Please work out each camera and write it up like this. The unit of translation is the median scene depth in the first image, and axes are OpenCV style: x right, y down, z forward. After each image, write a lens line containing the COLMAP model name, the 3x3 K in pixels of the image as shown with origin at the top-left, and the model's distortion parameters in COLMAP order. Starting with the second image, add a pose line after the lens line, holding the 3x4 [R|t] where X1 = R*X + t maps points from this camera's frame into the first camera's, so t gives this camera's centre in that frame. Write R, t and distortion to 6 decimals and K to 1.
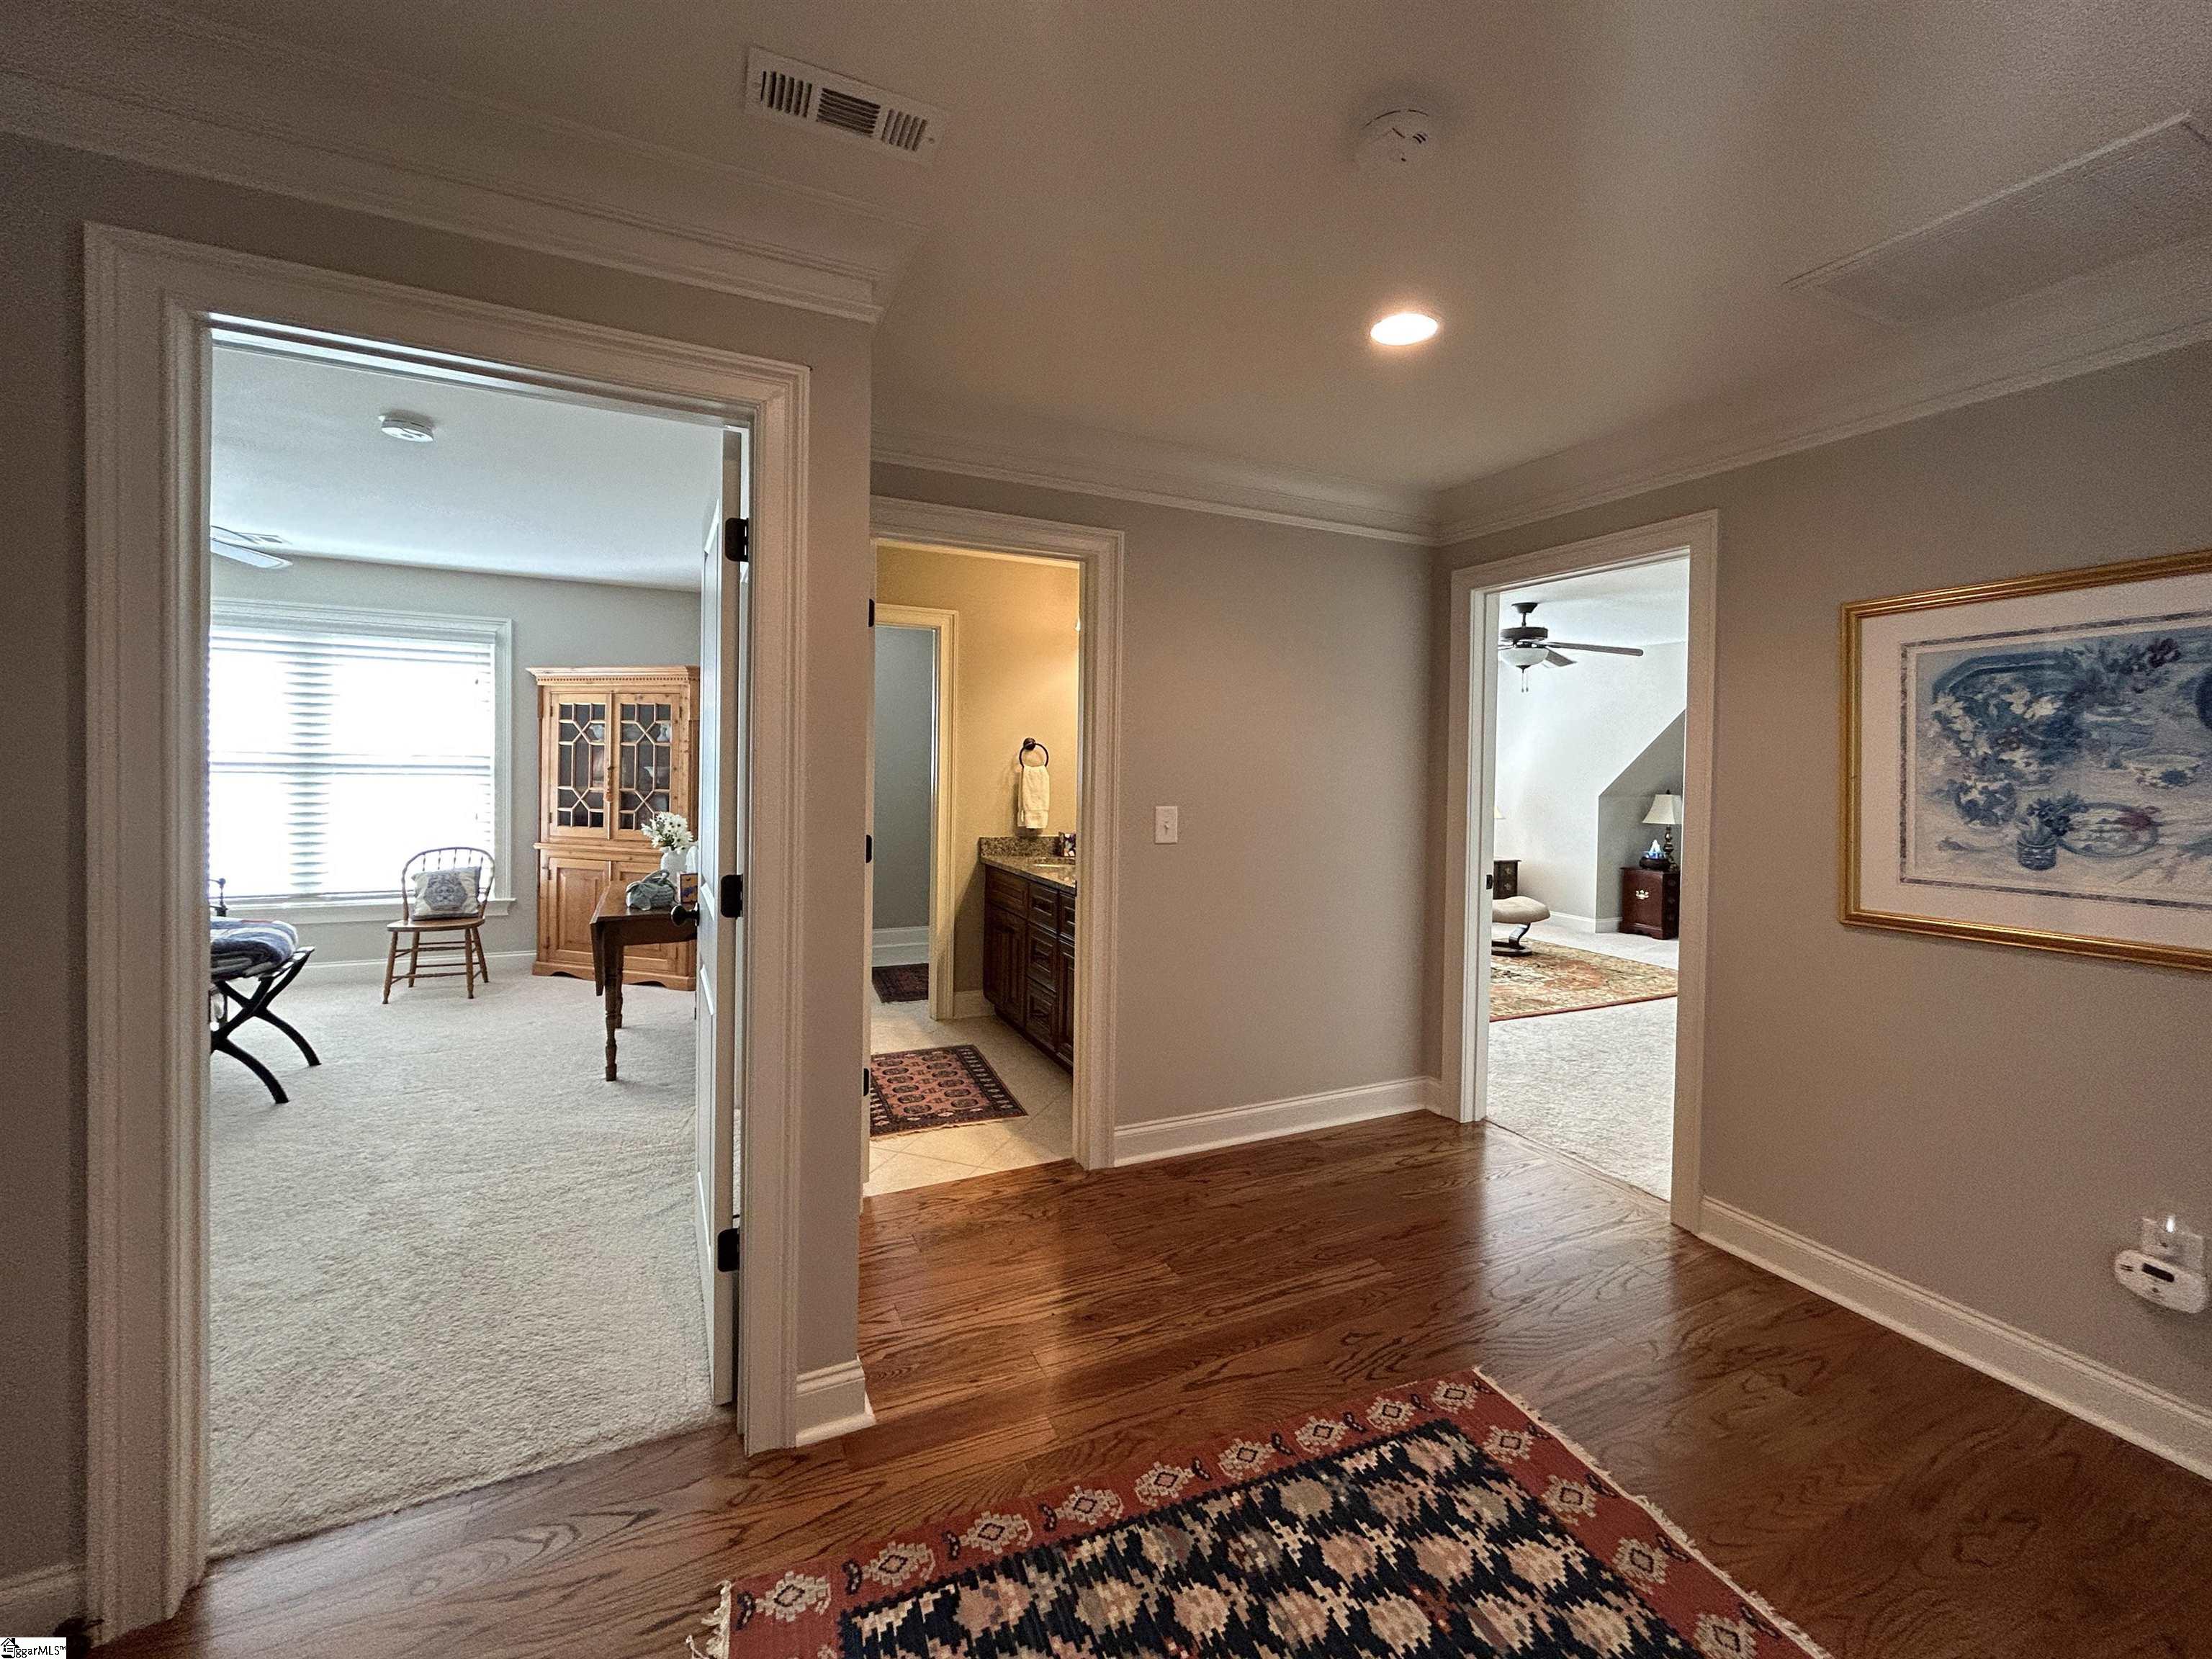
lens RADIAL K [[900.4, 0, 1149.1], [0, 900.4, 768.2], [0, 0, 1]] dist [0.002342, 0.000044]
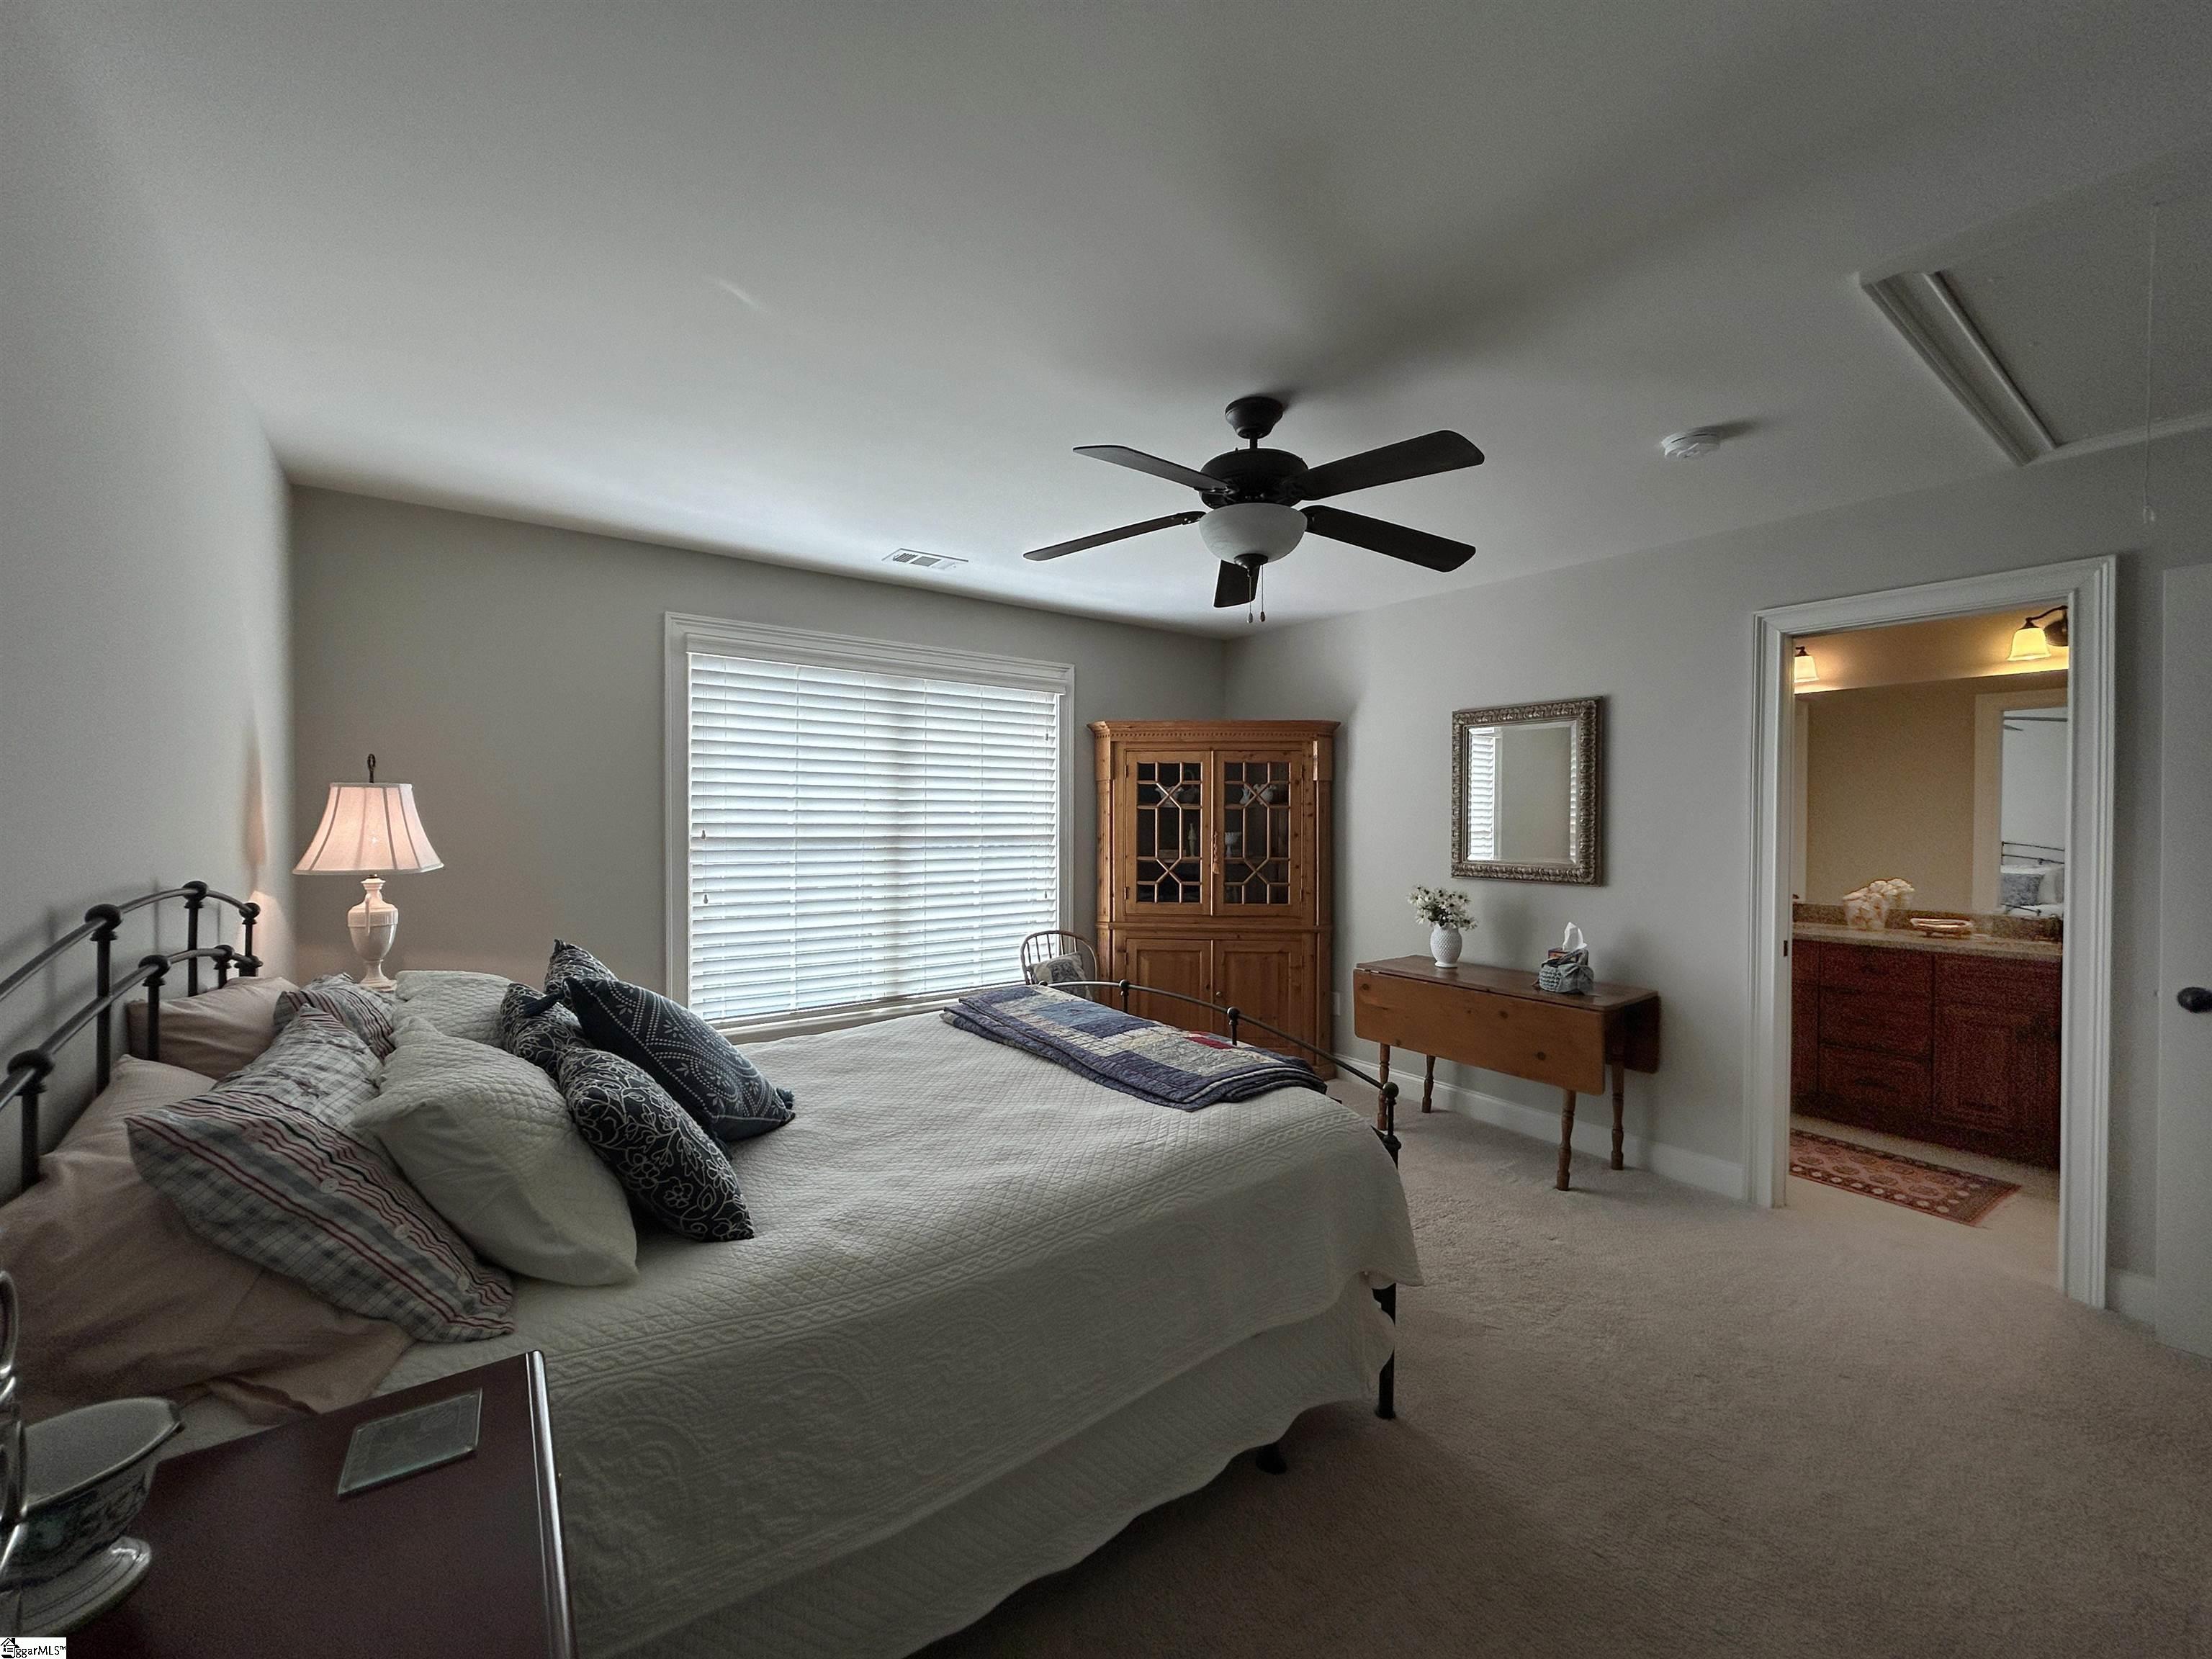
lens RADIAL K [[900.4, 0, 1109.5], [0, 900.4, 818.0], [0, 0, 1]] dist [0.002342, 0.000044]
pose [[0.983495, -0.018440, 0.179995, -0.840203], [0.018033, 0.999830, 0.003899, -0.021755], [-0.180036, -0.000588, 0.983660, 0.147117]]
